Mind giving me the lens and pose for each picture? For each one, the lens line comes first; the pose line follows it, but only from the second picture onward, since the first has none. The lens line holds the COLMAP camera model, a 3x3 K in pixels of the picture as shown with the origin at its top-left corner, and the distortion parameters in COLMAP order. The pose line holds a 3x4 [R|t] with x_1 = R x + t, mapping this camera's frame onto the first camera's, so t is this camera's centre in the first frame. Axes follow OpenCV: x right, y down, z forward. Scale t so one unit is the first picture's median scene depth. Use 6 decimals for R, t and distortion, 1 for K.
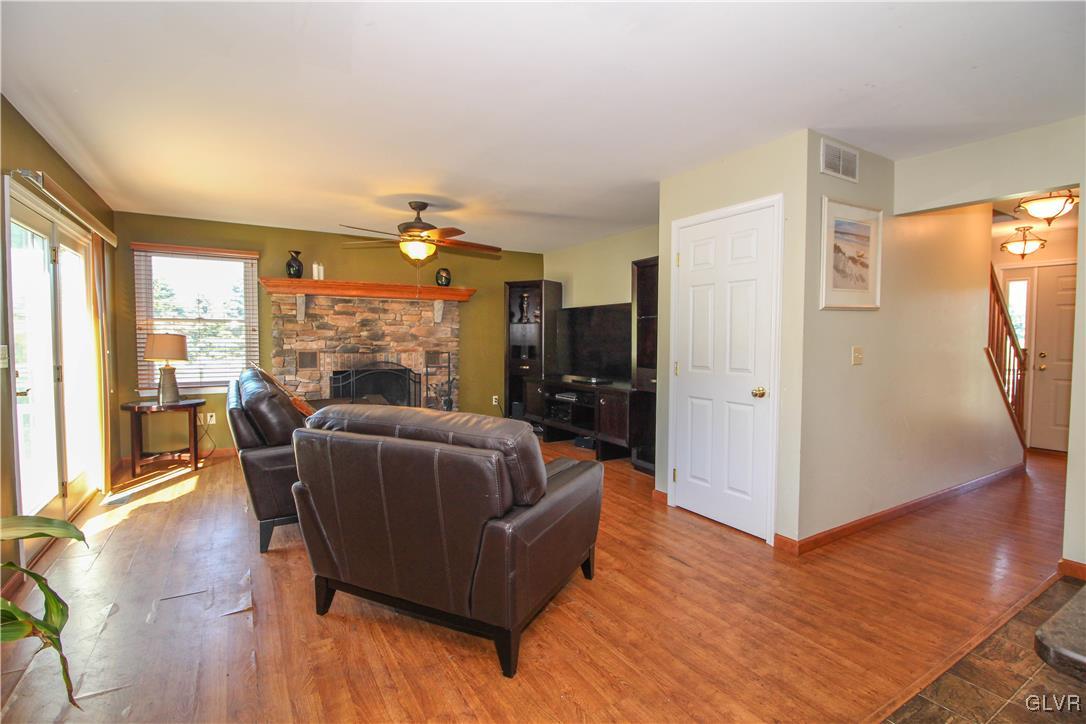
lens RADIAL K [[515.0, 0, 544.4], [0, 515.0, 359.3], [0, 0, 1]] dist [-0.001159, -0.000866]
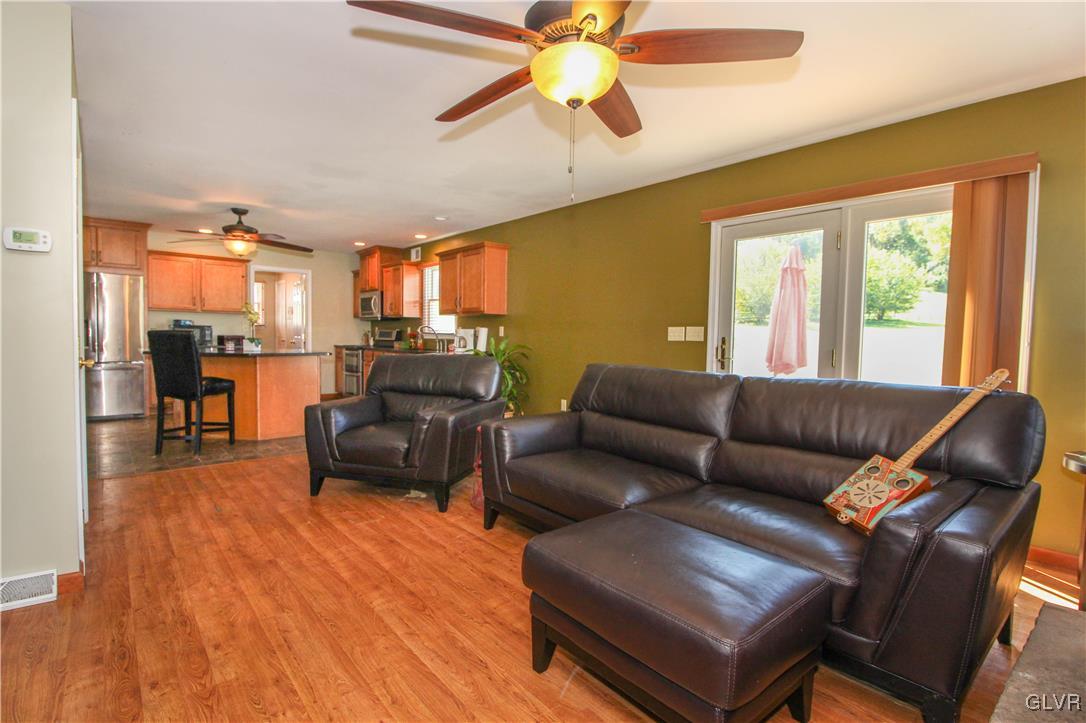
lens RADIAL K [[515.0, 0, 538.1], [0, 515.0, 361.3], [0, 0, 1]] dist [-0.001159, -0.000866]
pose [[-0.988764, -0.013463, -0.148877, -0.131628], [-0.028377, 0.994731, 0.098516, -0.027877], [0.146767, 0.101634, -0.983936, 1.123782]]
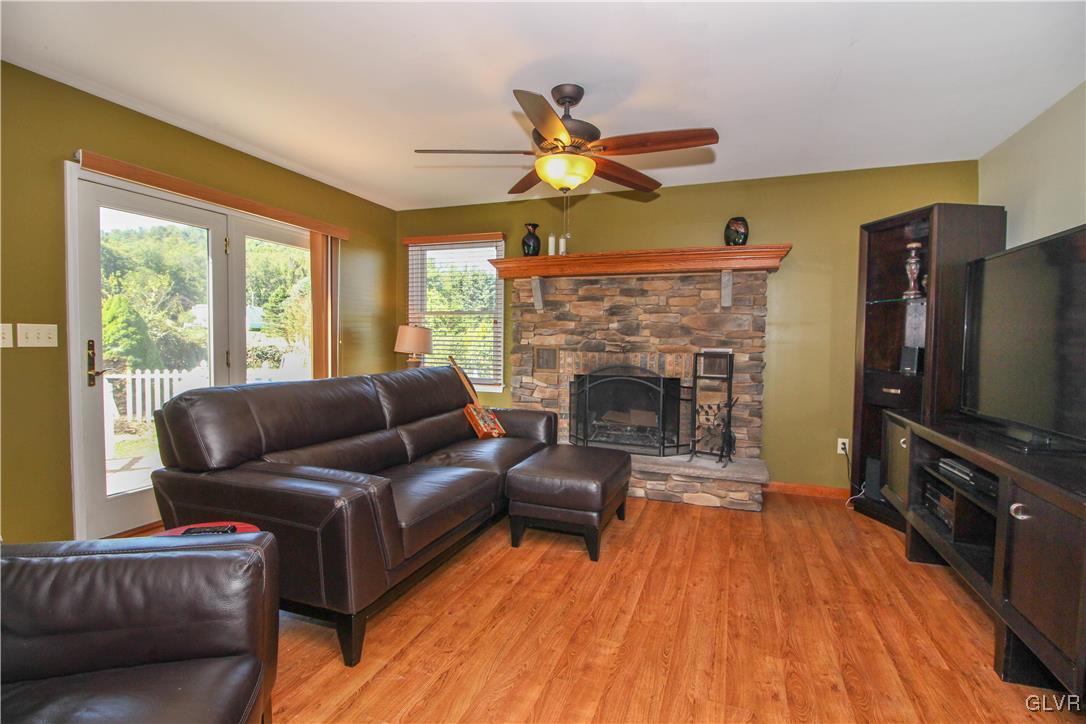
lens RADIAL K [[515.0, 0, 537.3], [0, 515.0, 360.2], [0, 0, 1]] dist [-0.001159, -0.000866]
pose [[0.606226, 0.034875, -0.794528, 0.165428], [-0.044566, 0.998958, 0.009844, -0.003666], [0.794043, 0.029441, 0.607148, 0.494176]]
